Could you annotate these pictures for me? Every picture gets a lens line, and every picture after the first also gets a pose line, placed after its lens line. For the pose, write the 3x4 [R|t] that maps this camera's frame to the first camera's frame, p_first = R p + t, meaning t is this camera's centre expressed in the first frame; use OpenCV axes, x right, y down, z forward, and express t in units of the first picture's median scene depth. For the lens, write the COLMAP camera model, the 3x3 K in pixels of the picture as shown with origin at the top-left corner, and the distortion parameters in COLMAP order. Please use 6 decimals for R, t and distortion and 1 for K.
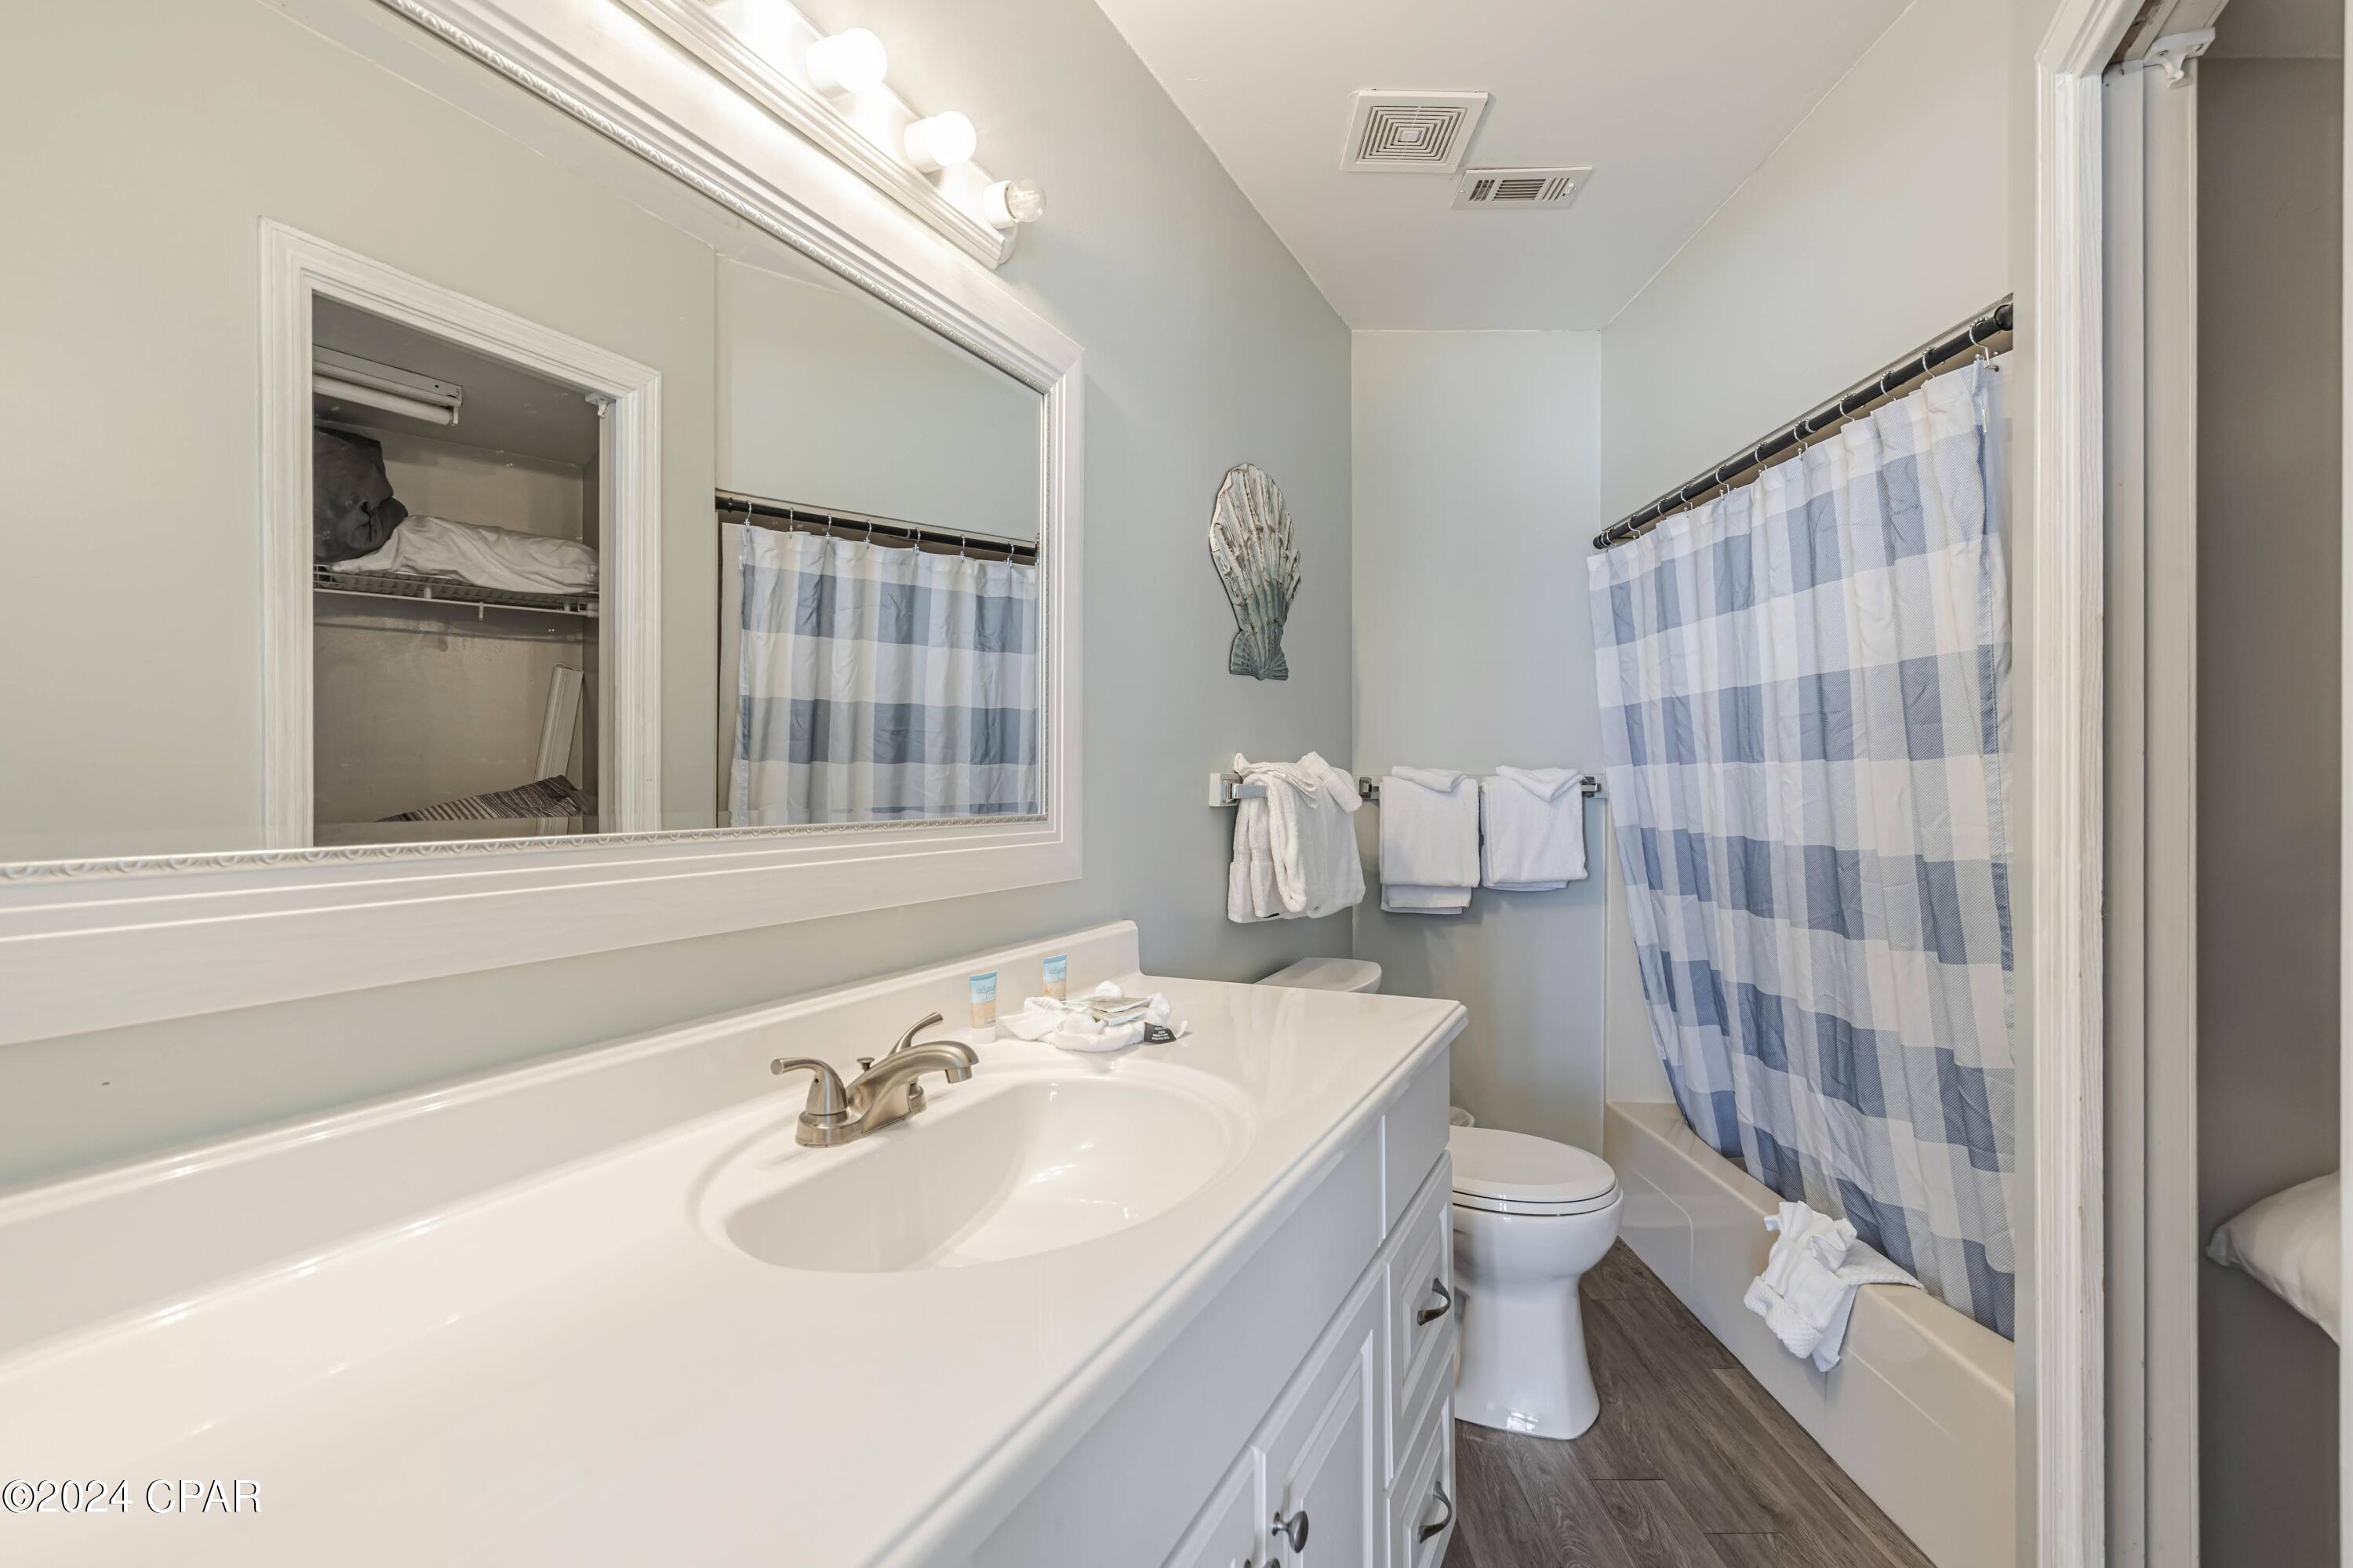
lens RADIAL K [[1078.4, 0, 1180.6], [0, 1078.4, 778.8], [0, 0, 1]] dist [-0.000937, -0.000466]
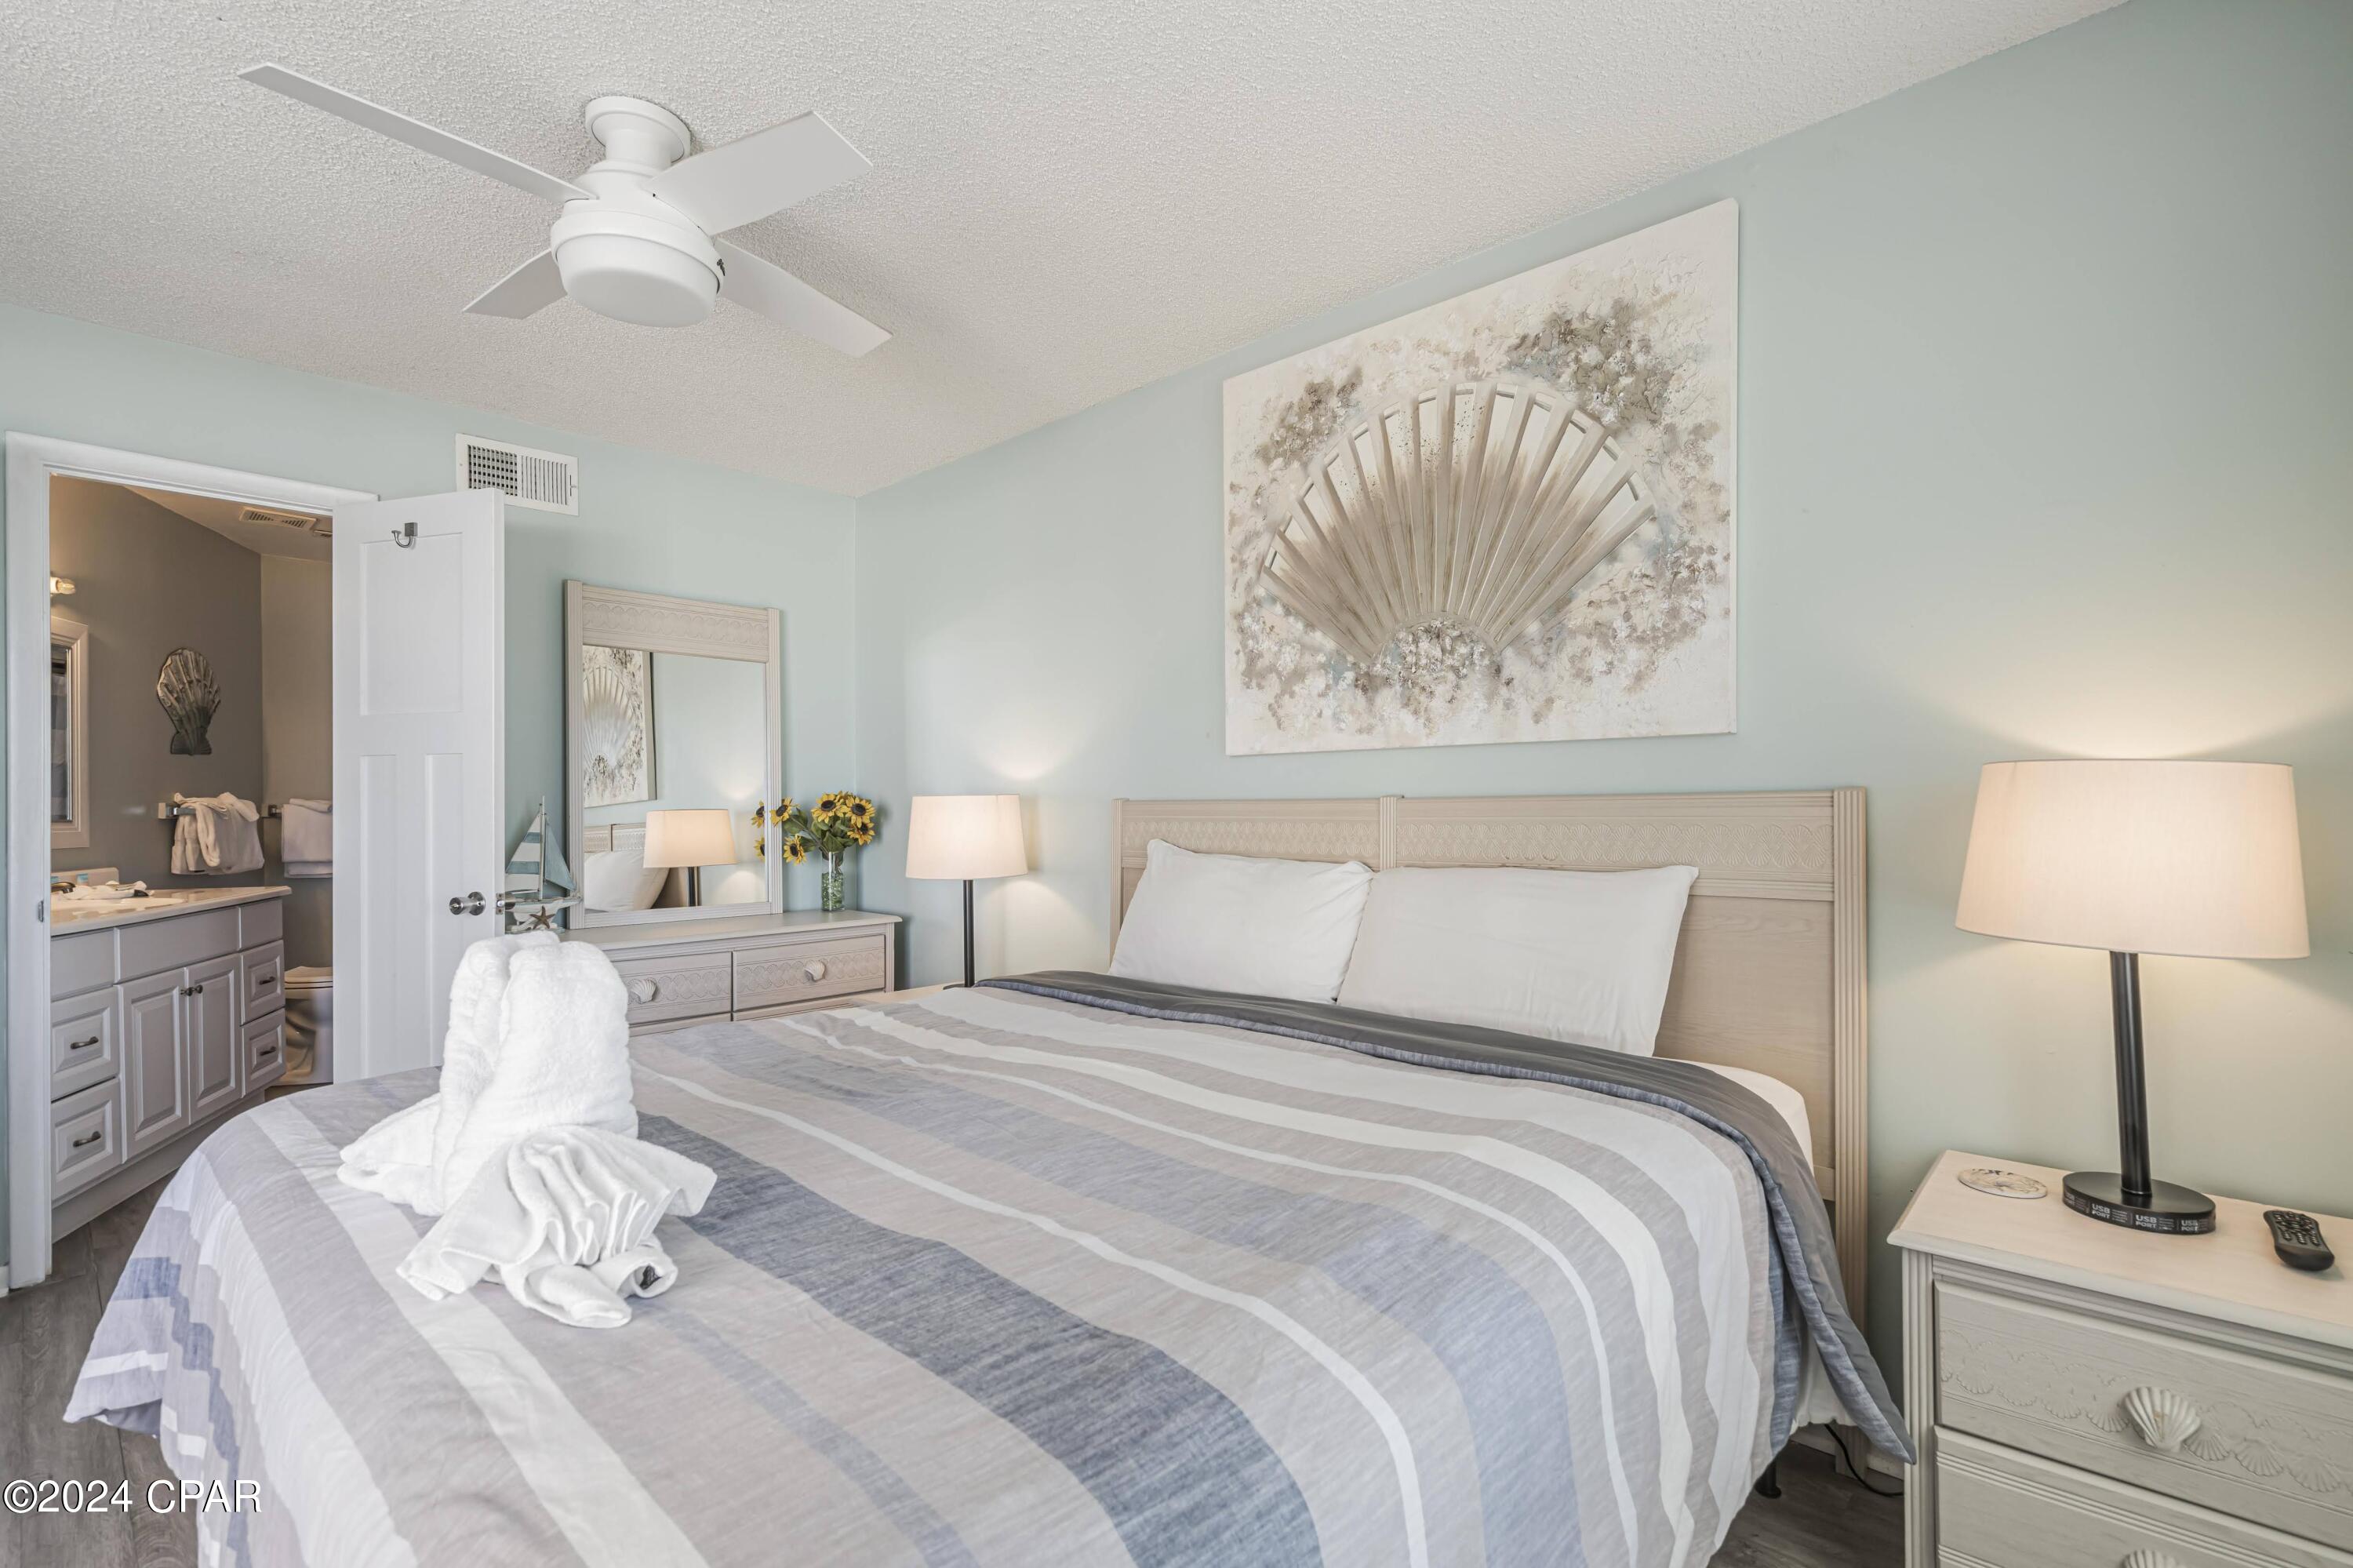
lens RADIAL K [[1078.4, 0, 1185.2], [0, 1078.4, 806.5], [0, 0, 1]] dist [-0.000937, -0.000466]
pose [[0.690150, -0.004186, 0.723654, -0.099594], [0.001152, 0.999988, 0.004686, -0.005221], [-0.723665, -0.002400, 0.690147, -1.702602]]
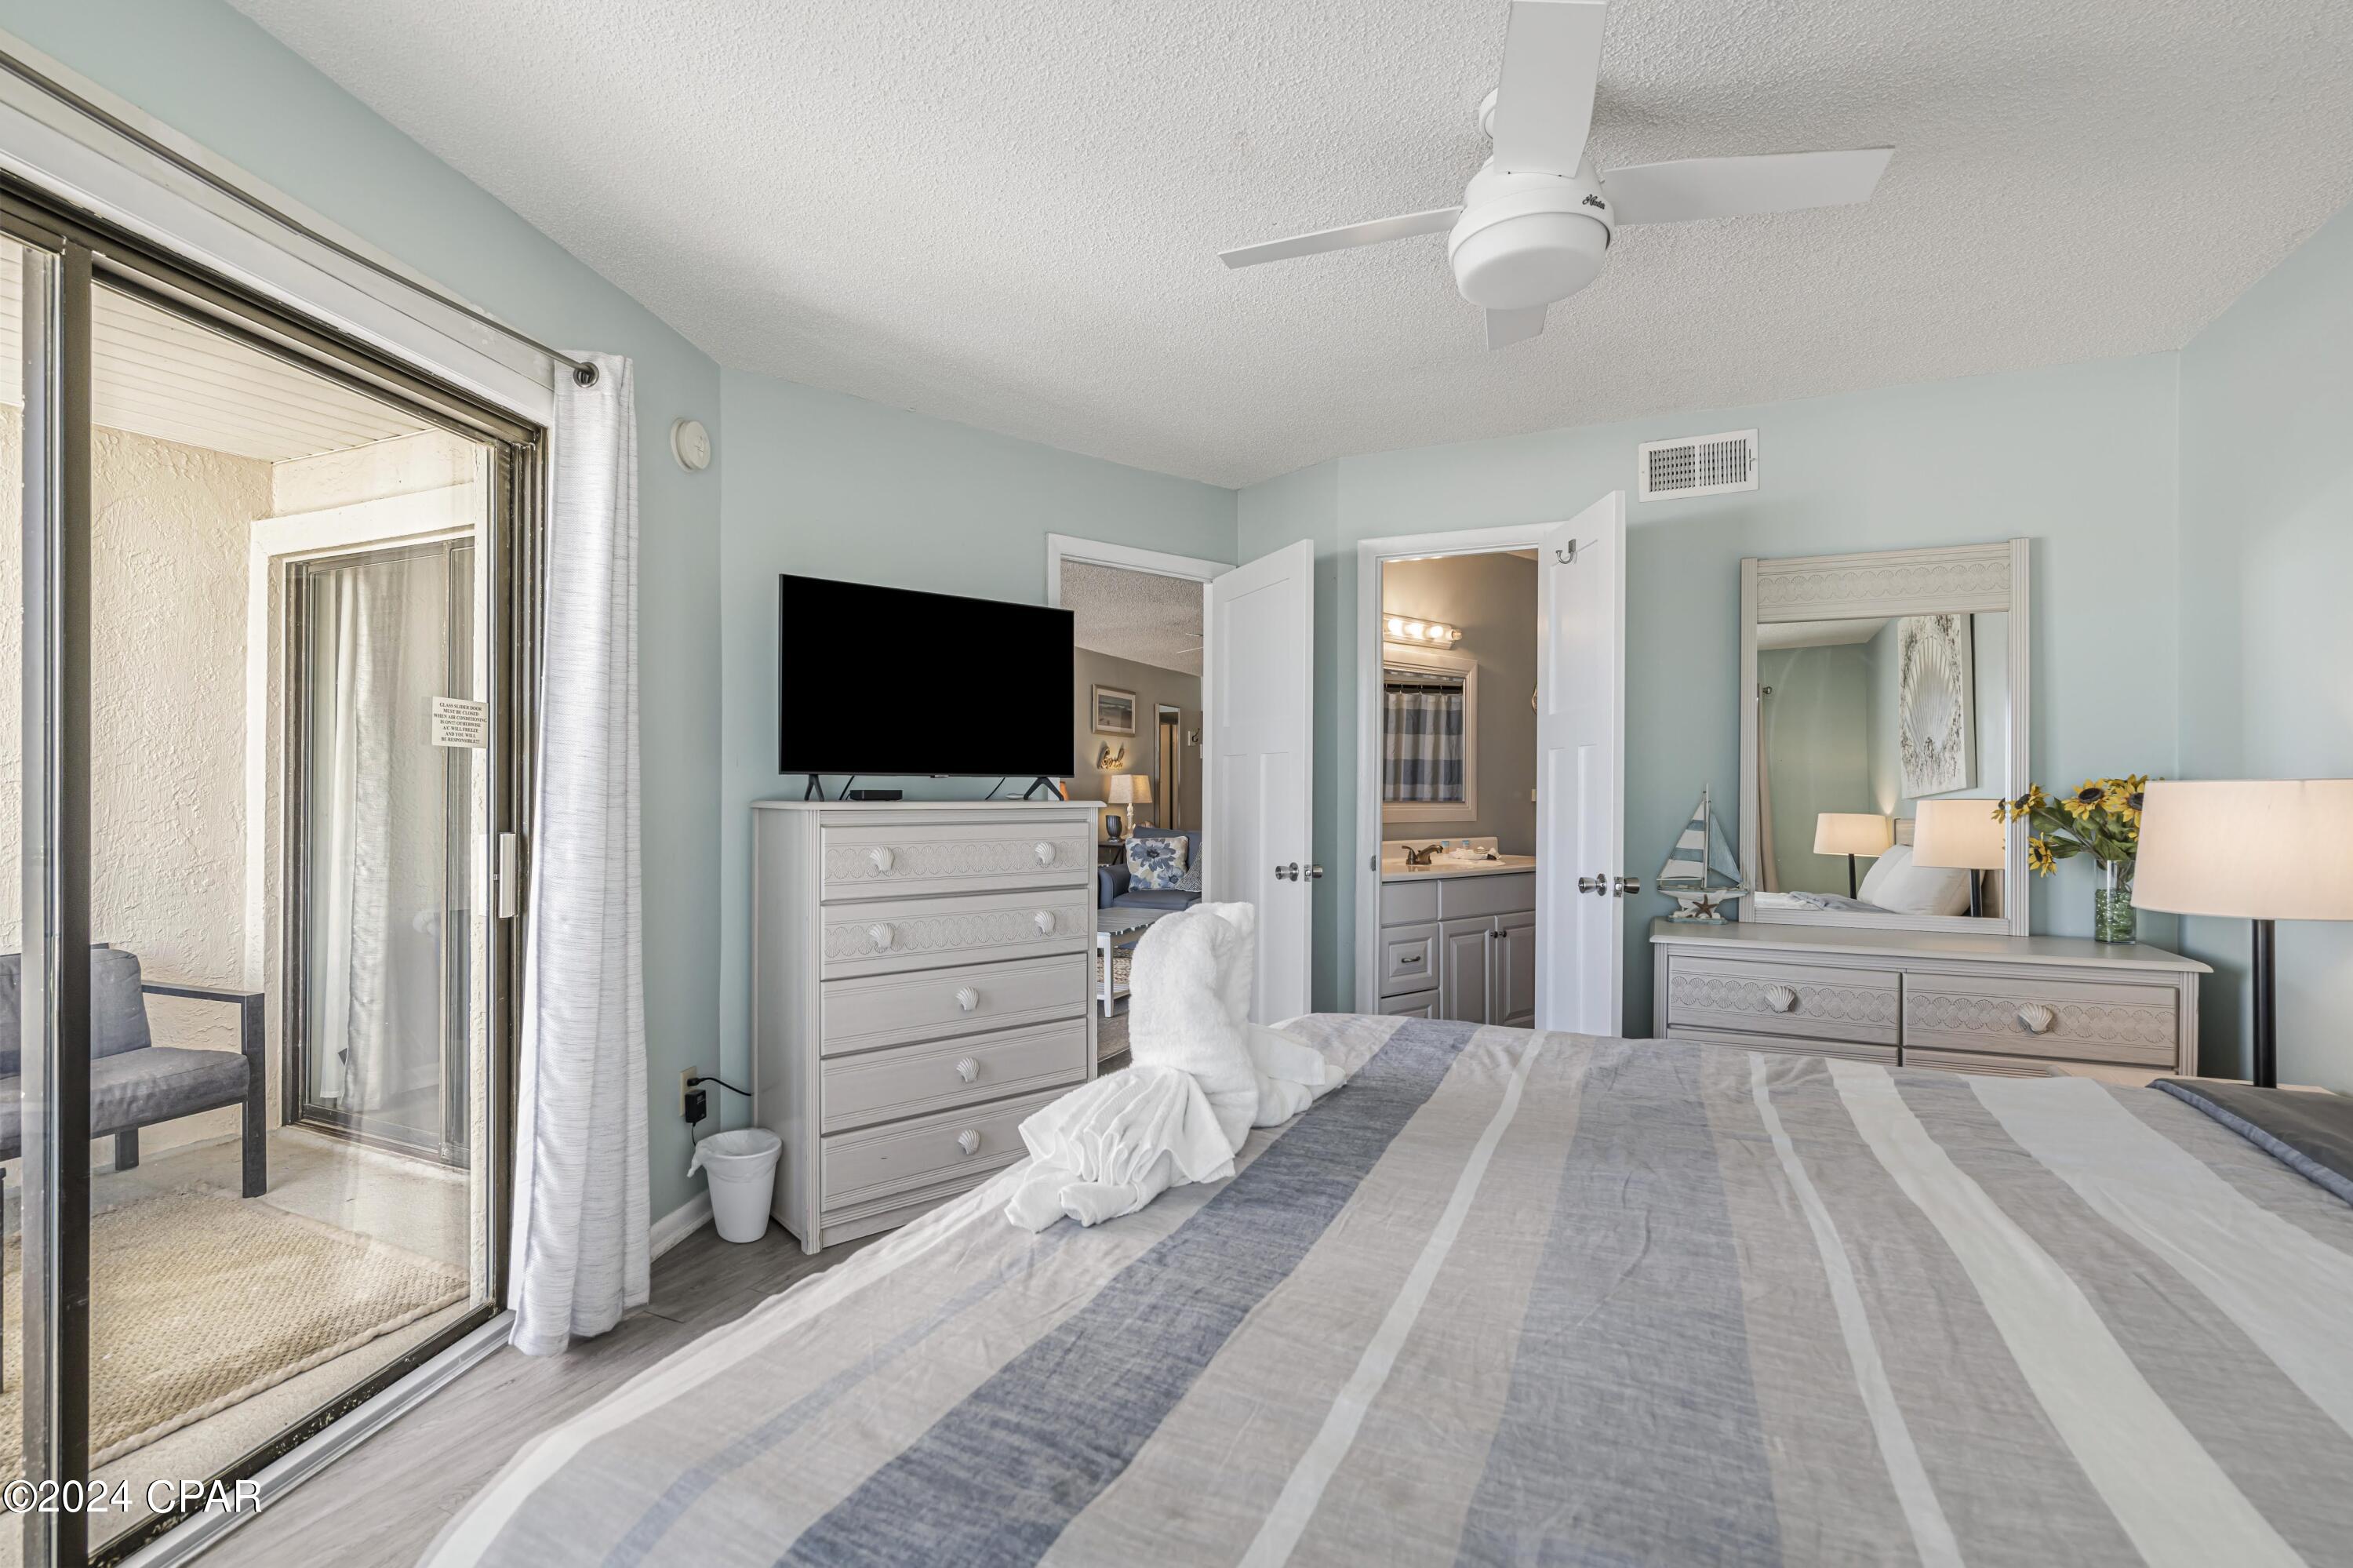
lens RADIAL K [[1078.4, 0, 1175.2], [0, 1078.4, 786.1], [0, 0, 1]] dist [-0.000937, -0.000466]
pose [[0.903548, 0.000922, -0.428485, 0.344785], [-0.001407, 0.999999, -0.000815, -0.007978], [0.428484, 0.001340, 0.903548, -1.675767]]
